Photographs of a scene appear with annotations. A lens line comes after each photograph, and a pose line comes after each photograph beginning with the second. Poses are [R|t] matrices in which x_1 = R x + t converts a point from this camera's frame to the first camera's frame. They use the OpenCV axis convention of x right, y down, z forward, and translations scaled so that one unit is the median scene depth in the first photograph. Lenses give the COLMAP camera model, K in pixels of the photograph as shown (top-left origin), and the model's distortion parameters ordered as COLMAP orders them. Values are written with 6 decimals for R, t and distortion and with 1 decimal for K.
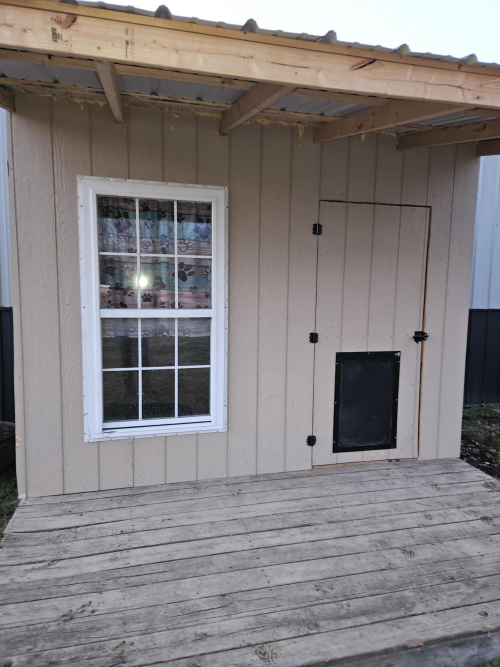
lens RADIAL K [[446.1, 0, 247.8], [0, 446.1, 331.6], [0, 0, 1]] dist [0.068252, -0.048306]
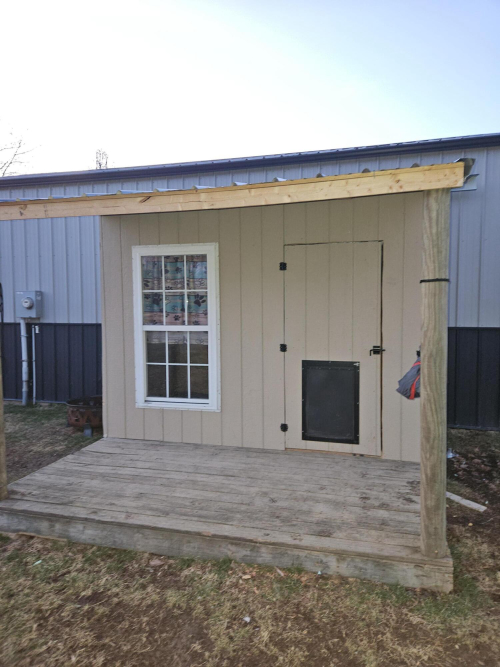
lens RADIAL K [[446.1, 0, 251.3], [0, 446.1, 331.0], [0, 0, 1]] dist [0.068252, -0.048306]
pose [[0.871545, 0.010812, -0.490196, 0.753172], [-0.030438, 0.999022, -0.032081, 0.009541], [0.489369, 0.042881, 0.871022, -0.199963]]
